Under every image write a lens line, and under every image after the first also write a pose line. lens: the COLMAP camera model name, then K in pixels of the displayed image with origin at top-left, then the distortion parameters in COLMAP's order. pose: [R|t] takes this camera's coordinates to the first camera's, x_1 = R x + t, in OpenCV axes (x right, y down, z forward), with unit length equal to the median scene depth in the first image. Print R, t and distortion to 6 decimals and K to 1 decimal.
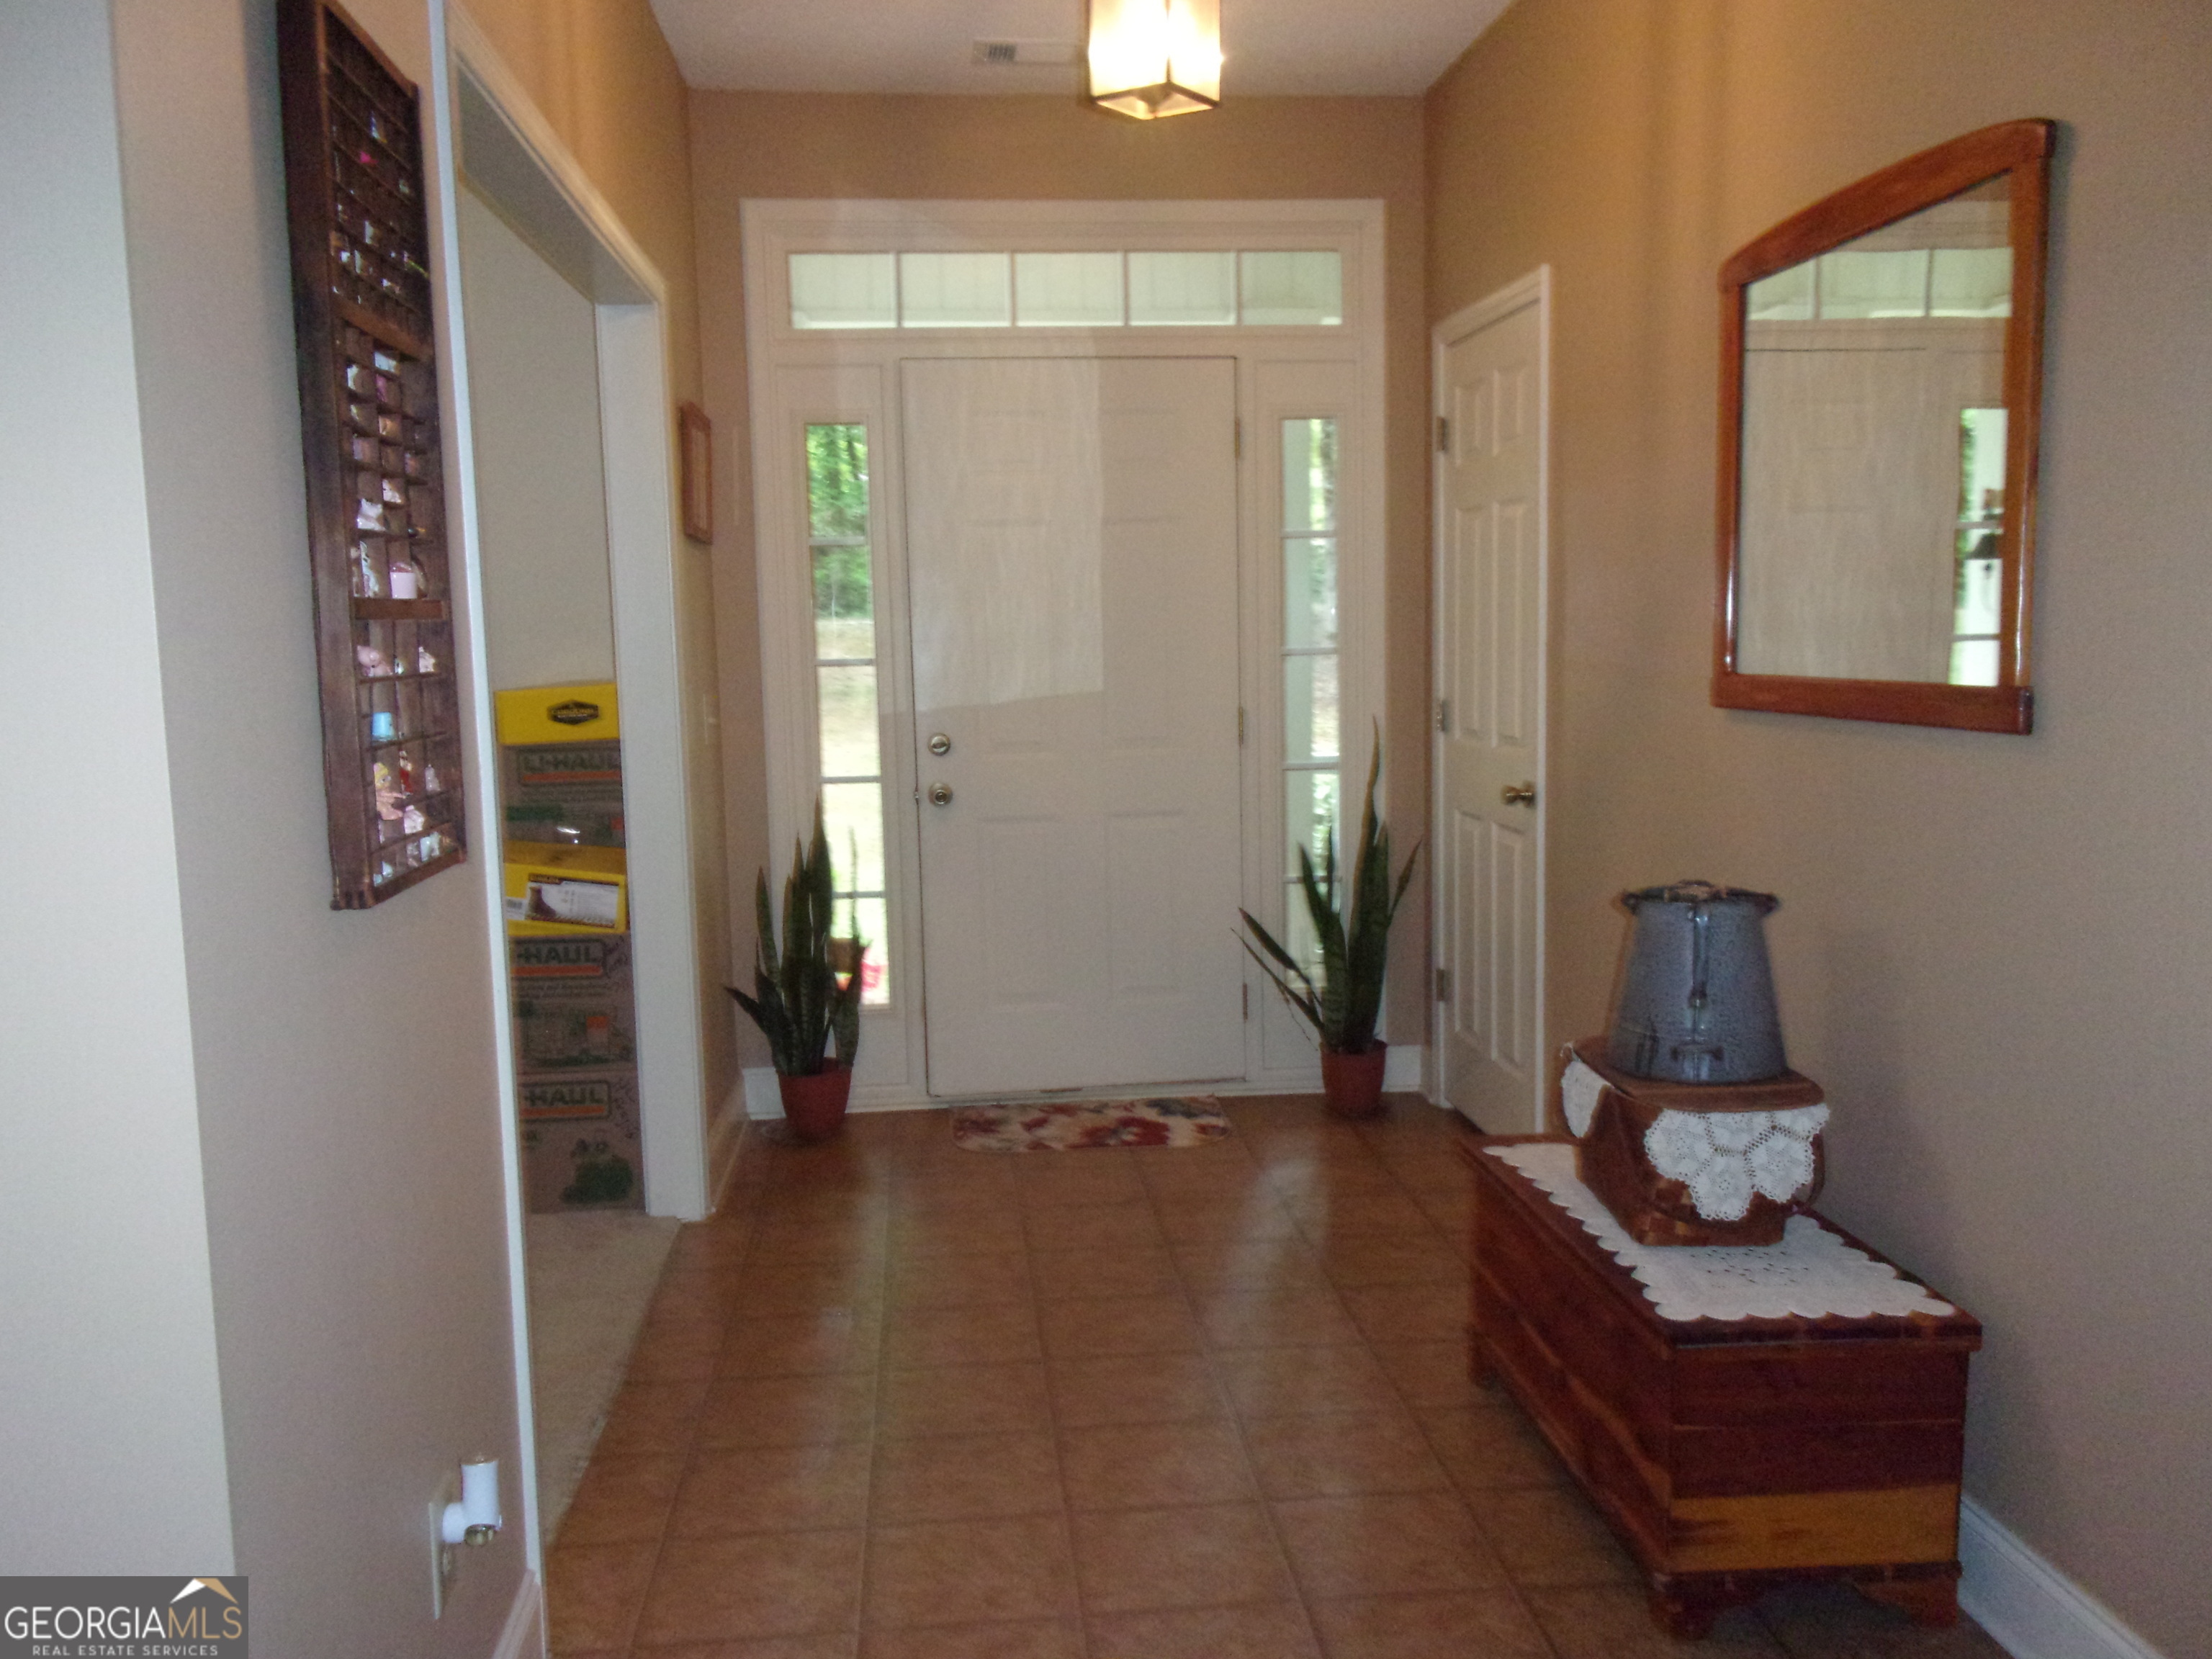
lens RADIAL K [[1856.7, 0, 1106.0], [0, 1856.7, 829.5], [0, 0, 1]] dist [-0.007065, -0.014789]
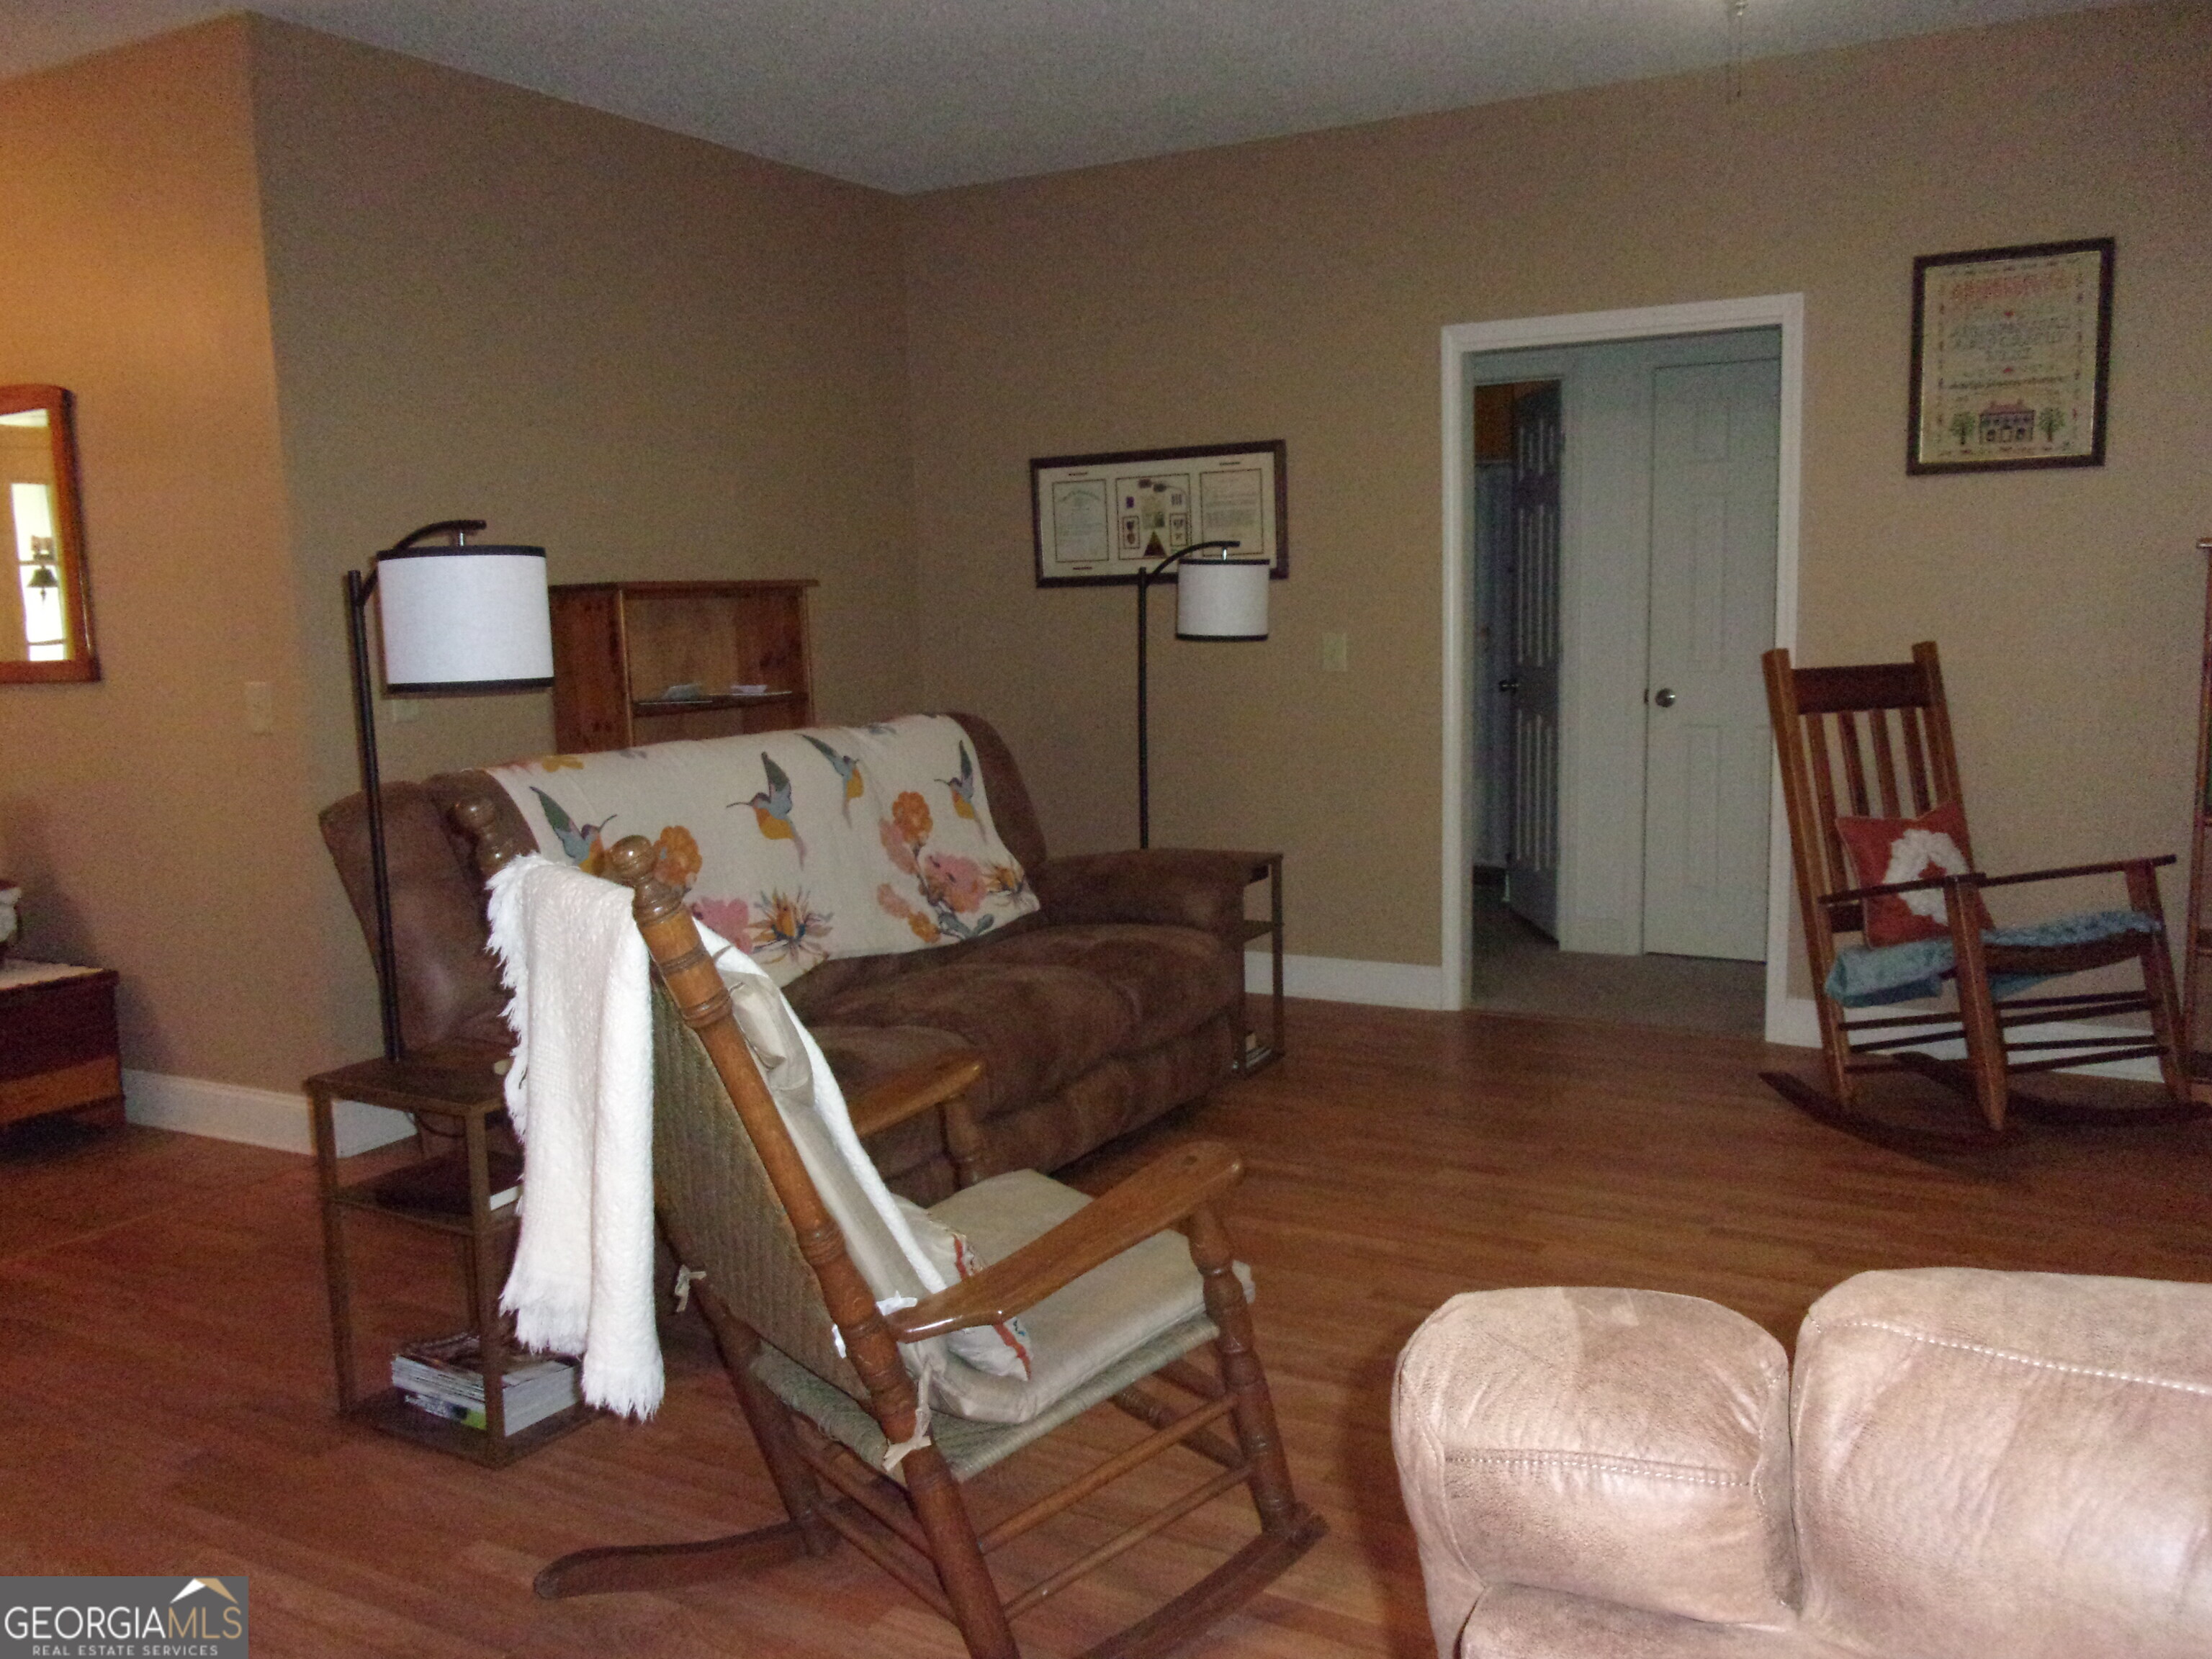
lens RADIAL K [[1856.7, 0, 1106.0], [0, 1856.7, 829.5], [0, 0, 1]] dist [-0.007065, -0.014789]
pose [[0.564163, -0.113311, 0.817851, -0.528718], [0.117236, 0.991496, 0.056499, 0.113862], [-0.817298, 0.064007, 0.572650, -1.006851]]
